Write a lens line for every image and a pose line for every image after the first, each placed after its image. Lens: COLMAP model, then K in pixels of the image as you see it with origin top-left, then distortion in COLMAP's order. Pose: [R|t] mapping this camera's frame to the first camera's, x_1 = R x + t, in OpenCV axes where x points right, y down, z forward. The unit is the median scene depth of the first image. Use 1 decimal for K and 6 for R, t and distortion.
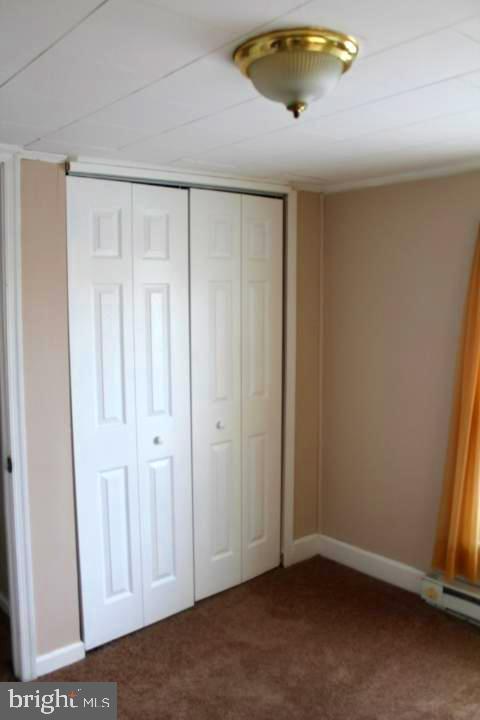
lens RADIAL K [[597.6, 0, 240.0], [0, 597.6, 360.0], [0, 0, 1]] dist [-0.170202, 0.160646]
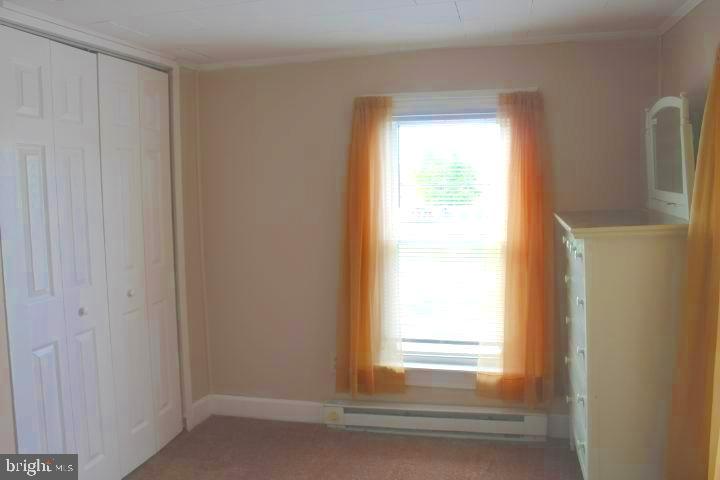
lens RADIAL K [[597.6, 0, 363.5], [0, 597.6, 241.7], [0, 0, 1]] dist [-0.170202, 0.160646]
pose [[0.819634, -0.067620, 0.568883, -0.260270], [0.079015, 0.996863, 0.004649, 0.048820], [-0.567413, 0.041140, 0.822405, -0.027020]]
